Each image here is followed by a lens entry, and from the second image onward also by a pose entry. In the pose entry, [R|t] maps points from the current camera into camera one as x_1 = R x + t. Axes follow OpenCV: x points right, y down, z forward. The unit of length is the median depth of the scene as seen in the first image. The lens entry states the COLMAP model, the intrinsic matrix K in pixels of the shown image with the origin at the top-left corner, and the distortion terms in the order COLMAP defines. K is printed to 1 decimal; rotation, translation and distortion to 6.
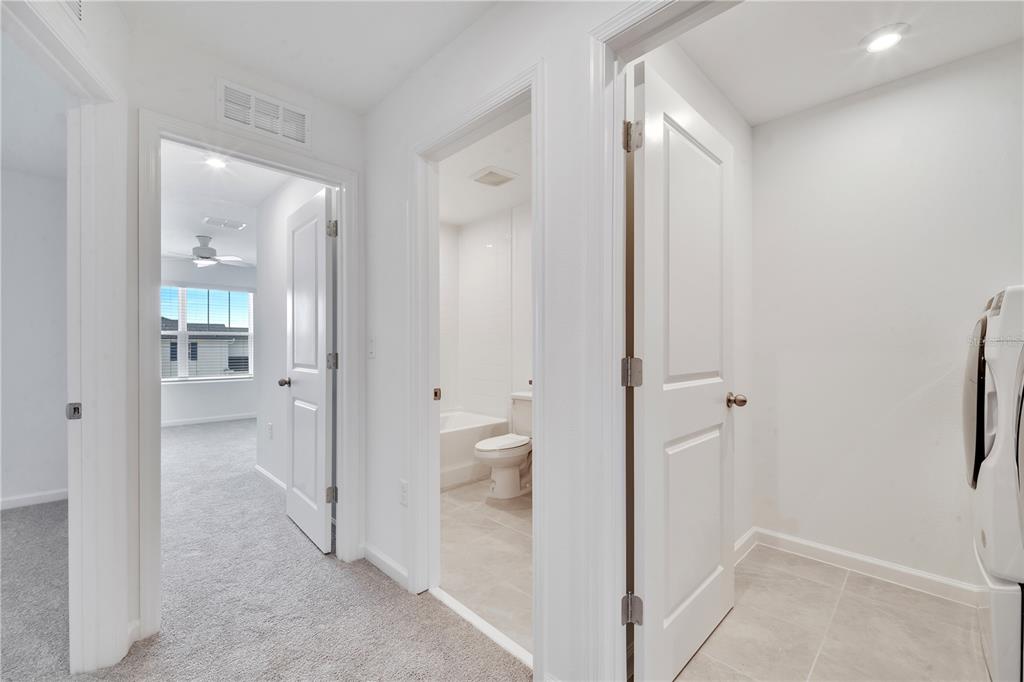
lens RADIAL K [[415.7, 0, 514.0], [0, 415.7, 342.2], [0, 0, 1]] dist [0.008544, -0.005041]
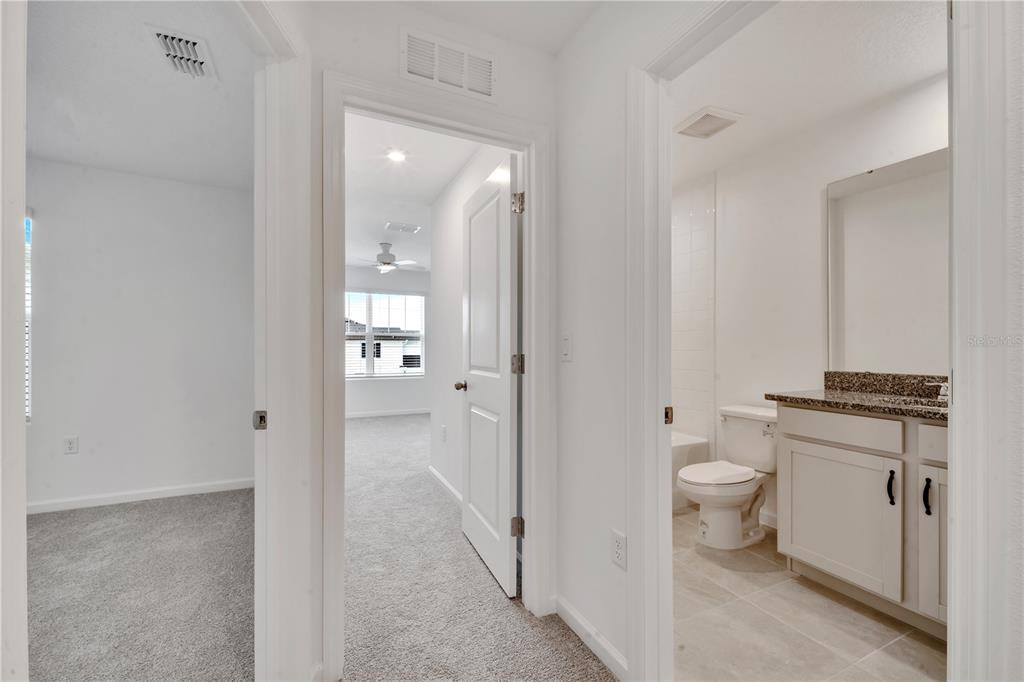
lens RADIAL K [[415.7, 0, 519.5], [0, 415.7, 339.8], [0, 0, 1]] dist [0.008544, -0.005041]
pose [[0.947075, -0.003335, -0.320994, -0.160455], [0.001056, 0.999973, -0.007274, 0.003268], [0.321010, 0.006550, 0.947053, 0.211876]]
